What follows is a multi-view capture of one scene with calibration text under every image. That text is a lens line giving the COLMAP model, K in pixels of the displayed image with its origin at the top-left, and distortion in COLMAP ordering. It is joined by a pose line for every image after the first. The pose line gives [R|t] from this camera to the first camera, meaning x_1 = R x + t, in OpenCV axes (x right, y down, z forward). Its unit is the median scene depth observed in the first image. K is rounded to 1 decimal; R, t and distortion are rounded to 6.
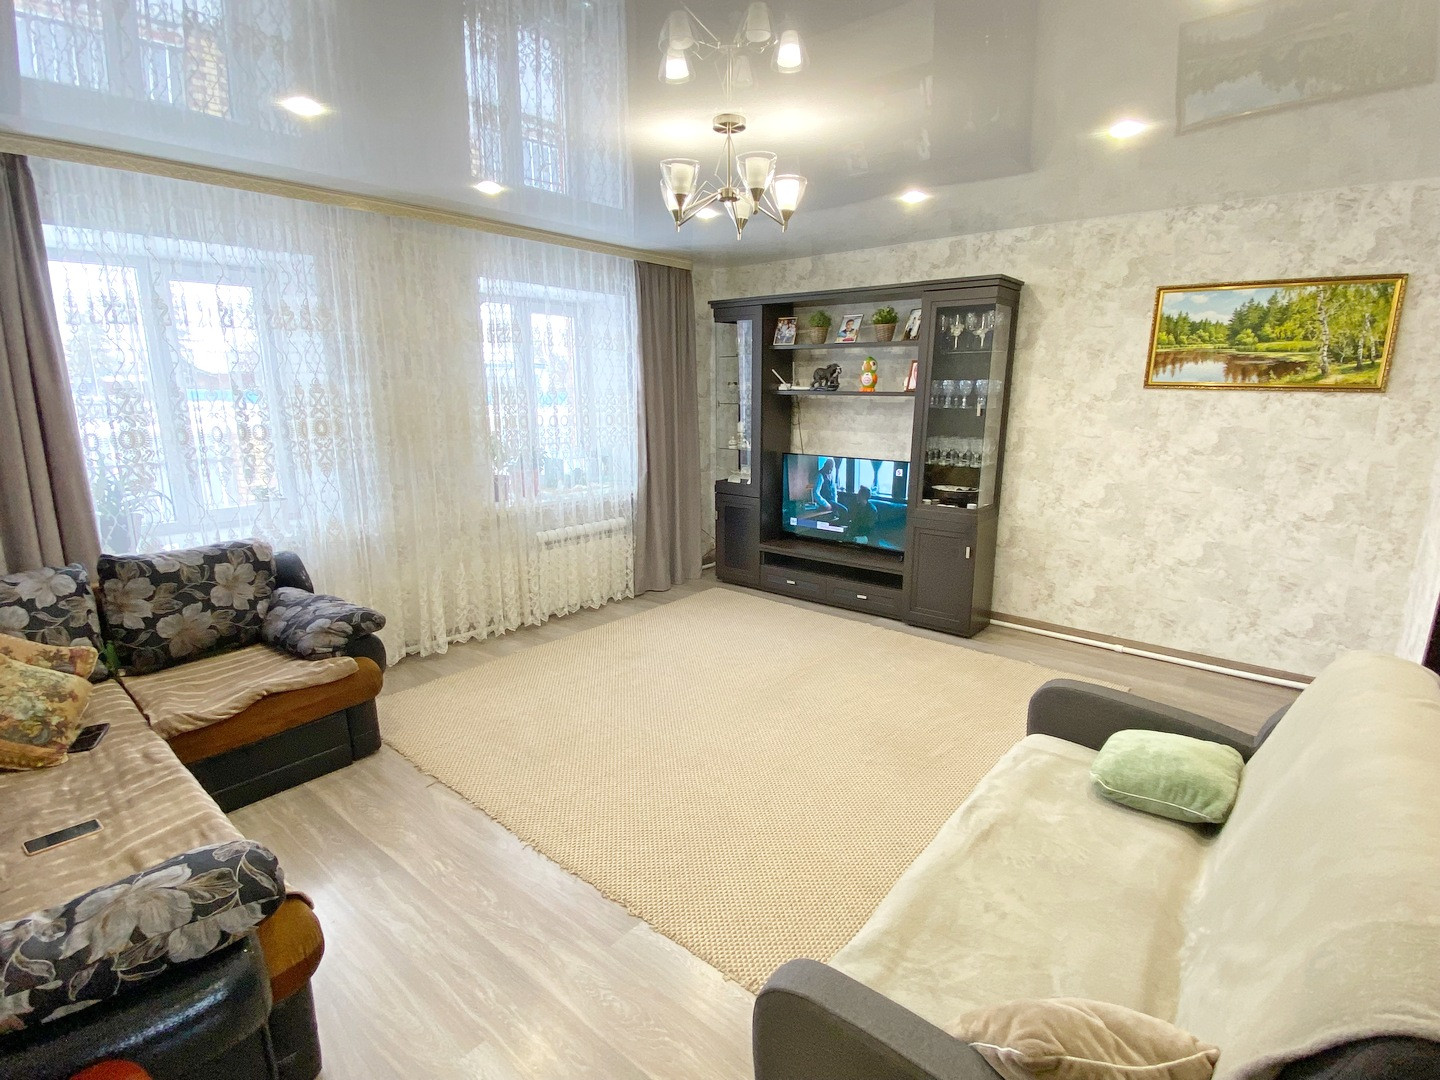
lens RADIAL K [[713.1, 0, 721.8], [0, 713.1, 535.4], [0, 0, 1]] dist [-0.001819, -0.000833]
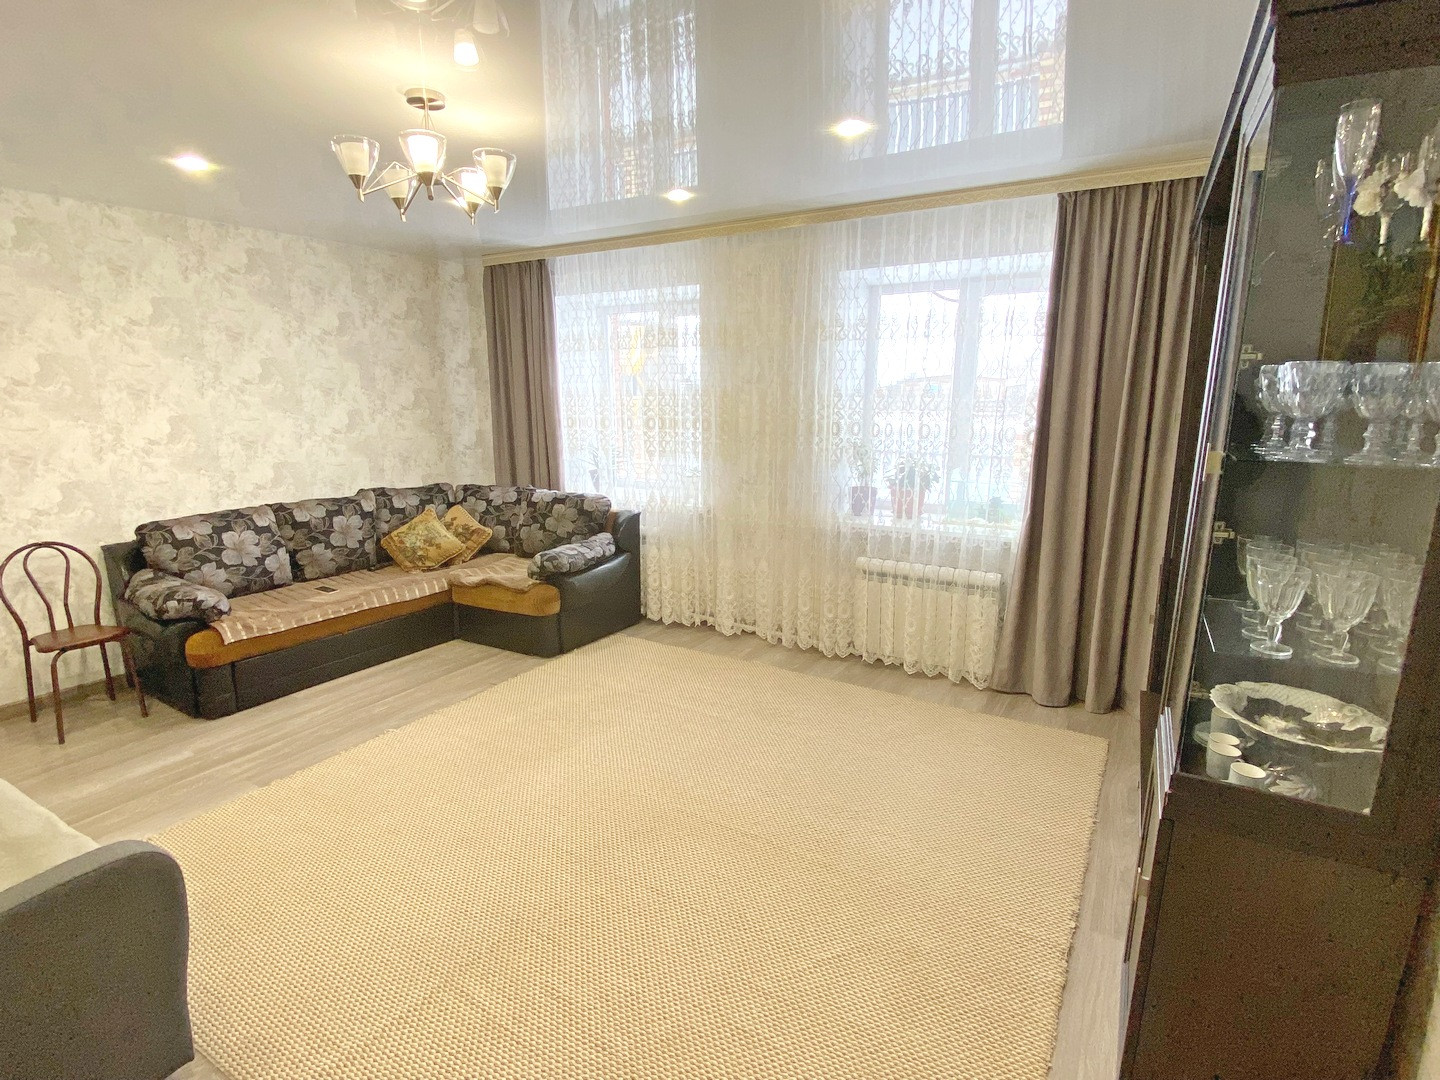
lens RADIAL K [[713.1, 0, 719.7], [0, 713.1, 542.0], [0, 0, 1]] dist [-0.001819, -0.000833]
pose [[0.177824, 0.209260, -0.961556, 0.582326], [-0.200654, 0.964310, 0.172752, -0.147109], [0.963388, 0.162221, 0.213466, 0.687371]]
